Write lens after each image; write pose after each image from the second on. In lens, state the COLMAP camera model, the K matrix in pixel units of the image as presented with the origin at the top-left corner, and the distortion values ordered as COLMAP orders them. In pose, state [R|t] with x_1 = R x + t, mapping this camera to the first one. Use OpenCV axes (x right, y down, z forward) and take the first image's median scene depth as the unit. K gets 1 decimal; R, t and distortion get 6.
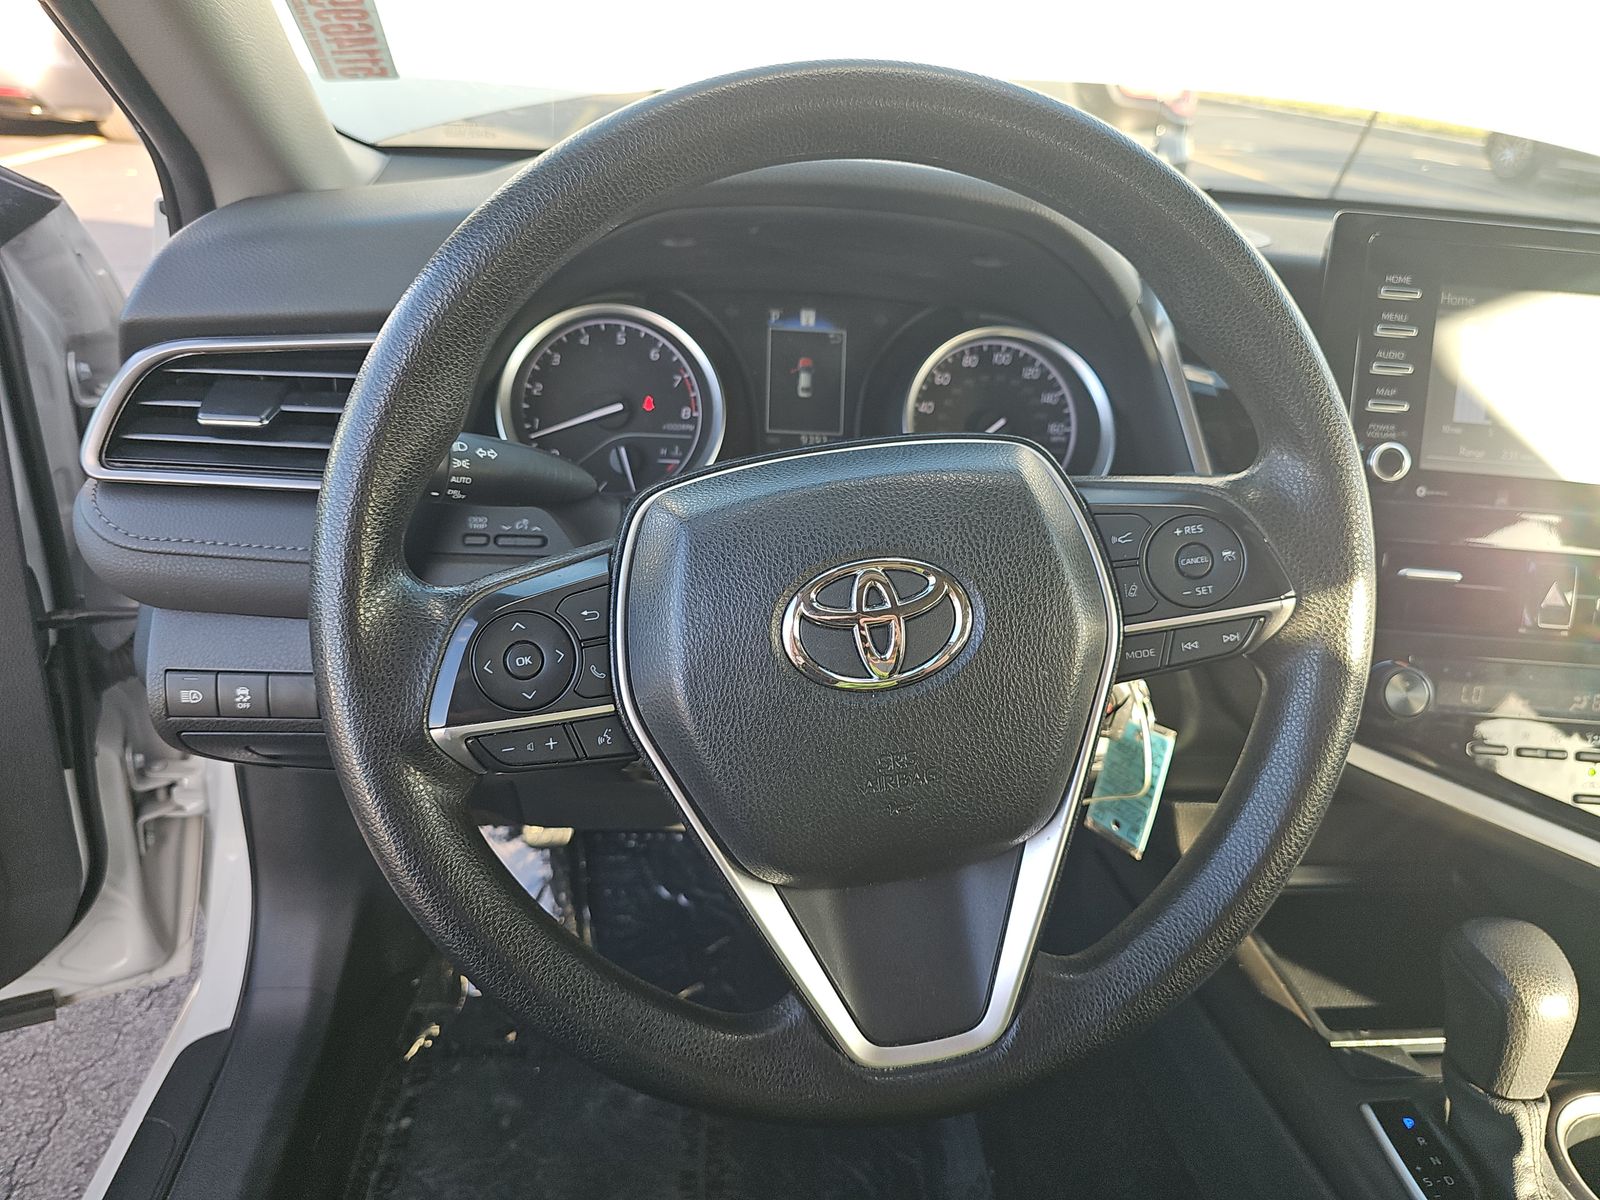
lens RADIAL K [[1080.6, 0, 813.6], [0, 1080.6, 608.3], [0, 0, 1]] dist [0.035328, -0.048330]
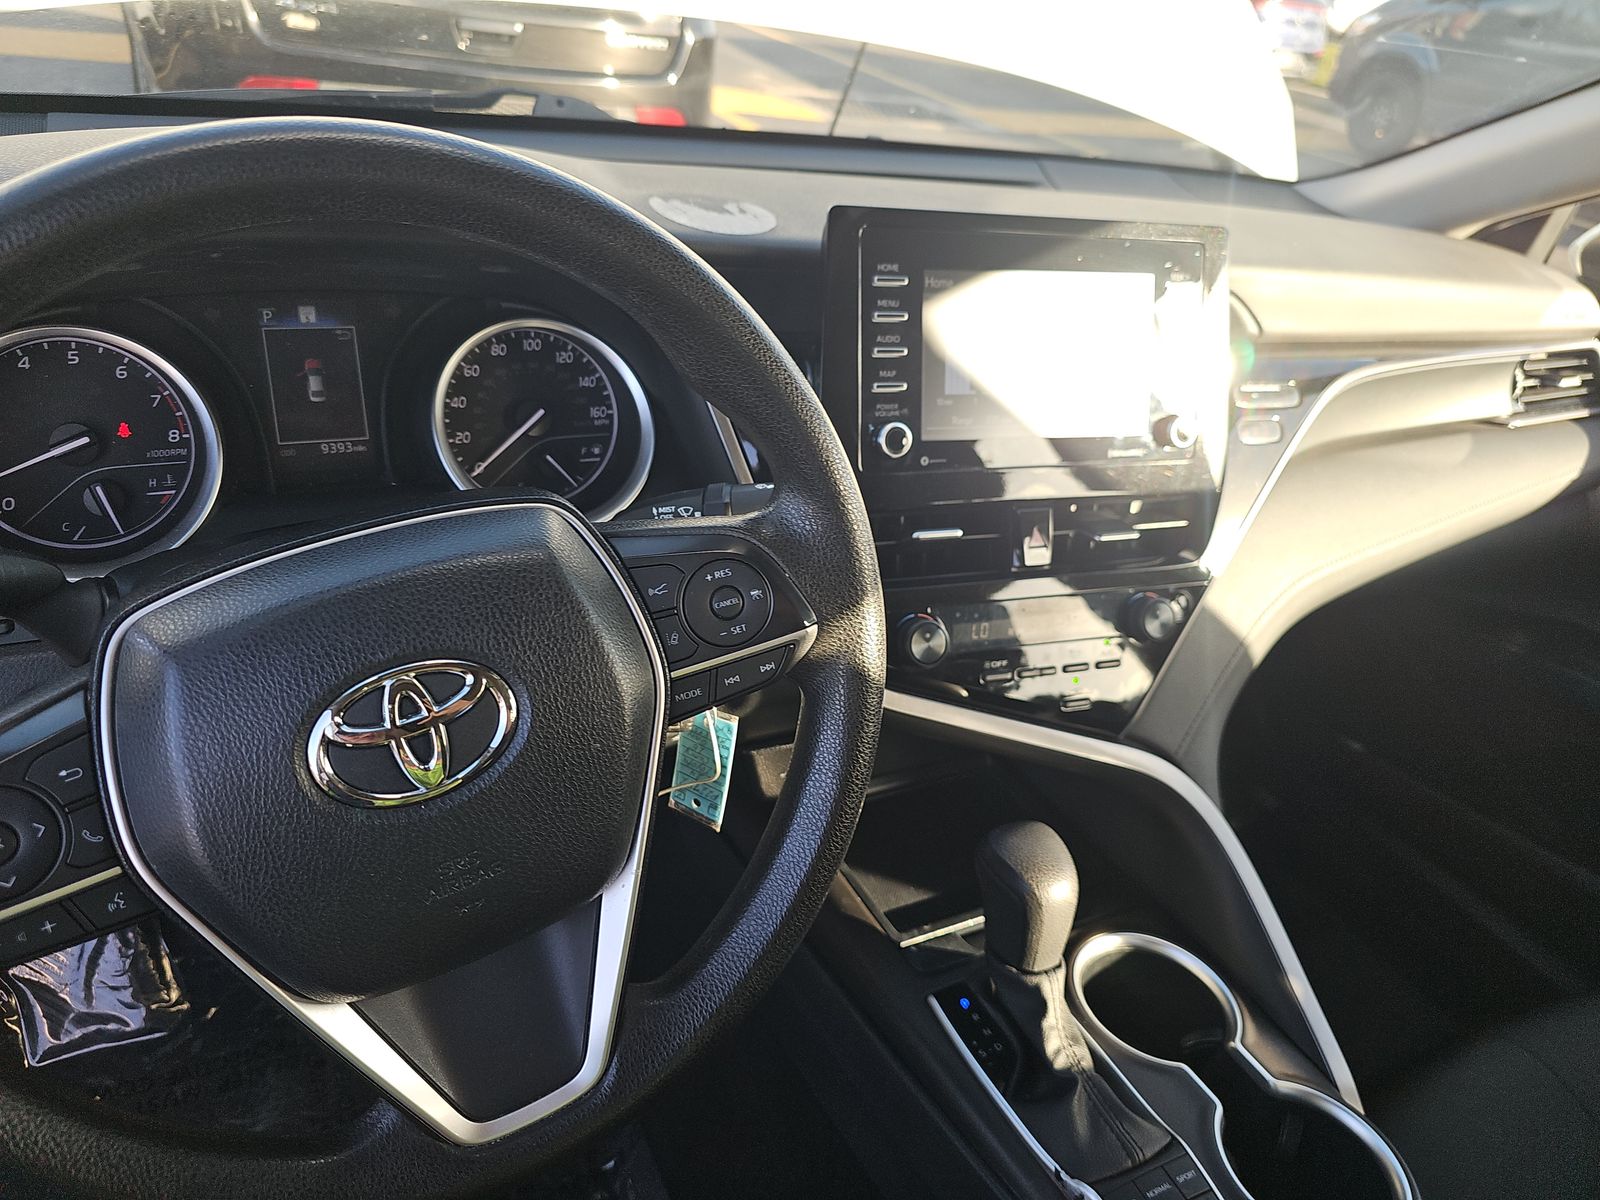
lens RADIAL K [[1080.6, 0, 785.7], [0, 1080.6, 595.5], [0, 0, 1]] dist [0.035328, -0.048330]
pose [[0.934850, -0.141785, 0.325505, 0.046670], [0.107084, 0.986706, 0.122248, -0.125605], [-0.338510, -0.079427, 0.937604, -0.001999]]
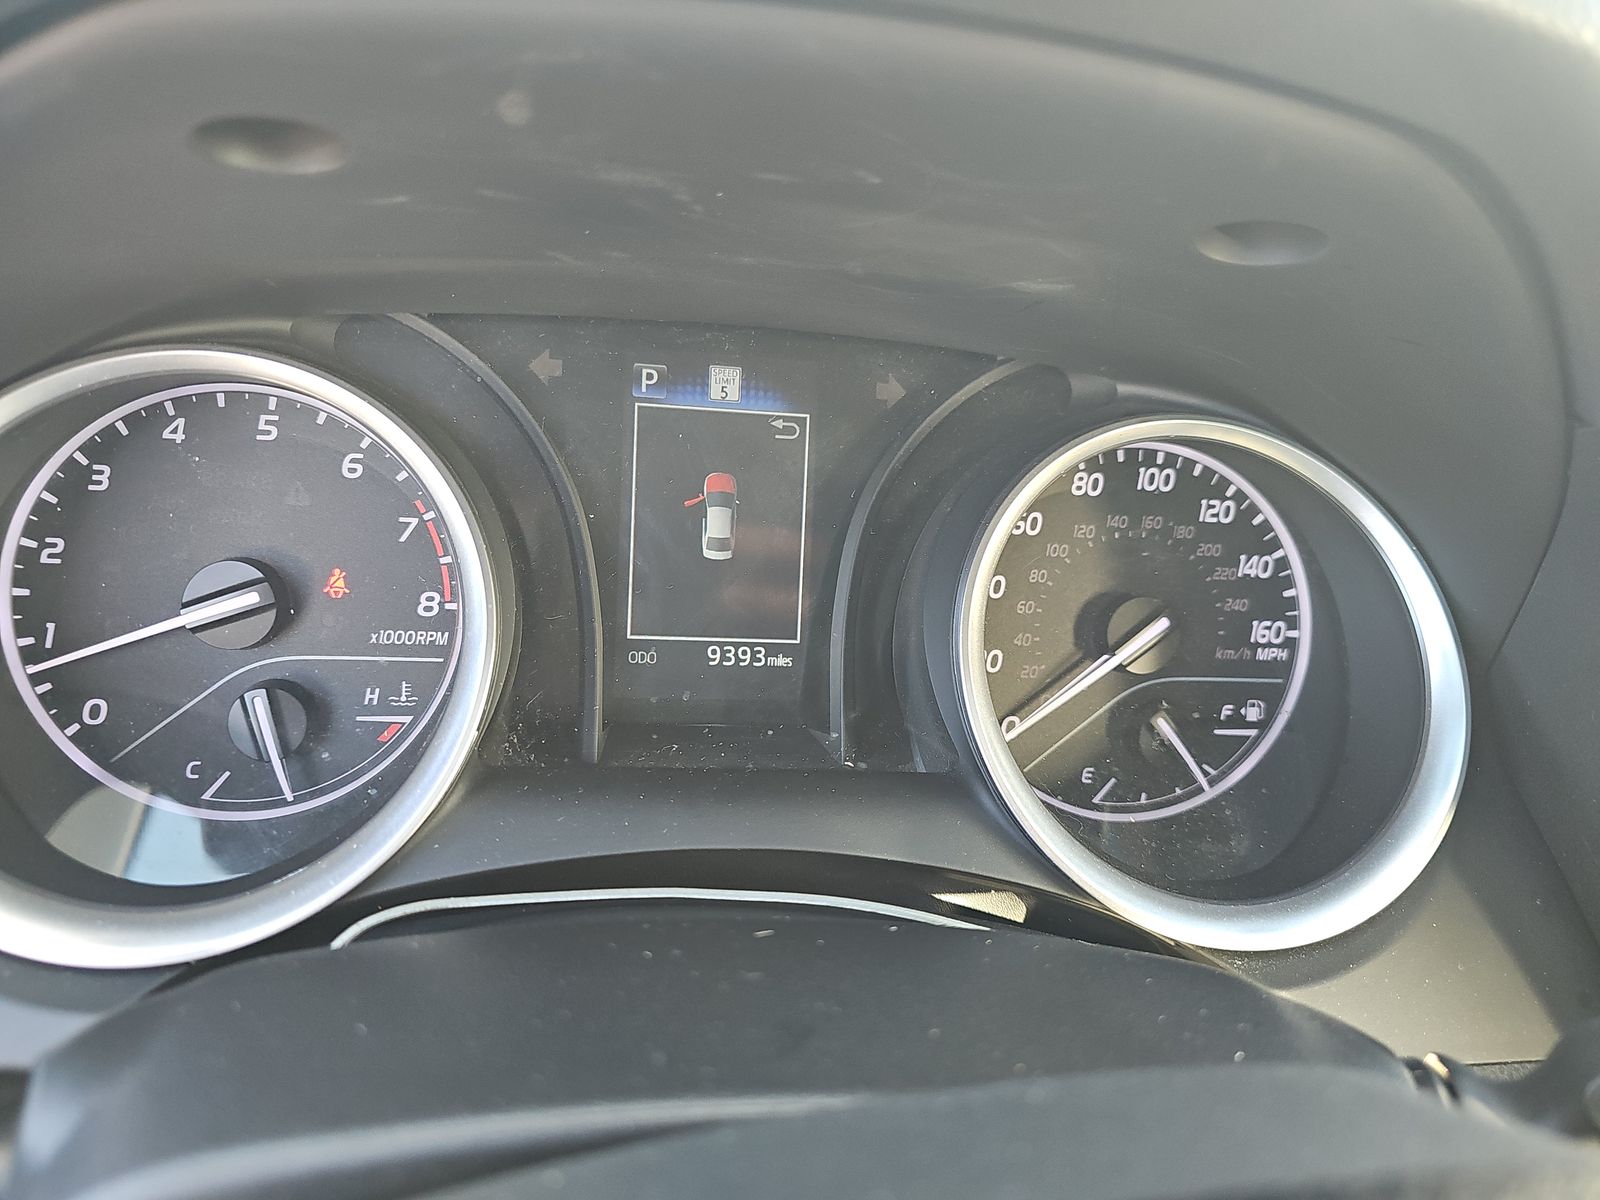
lens RADIAL K [[1080.6, 0, 801.1], [0, 1080.6, 616.5], [0, 0, 1]] dist [0.035328, -0.048330]
pose [[0.999530, 0.010700, 0.028730, 0.016572], [-0.009796, 0.999458, -0.031429, -0.191036], [-0.029051, 0.031133, 0.999093, 0.670917]]
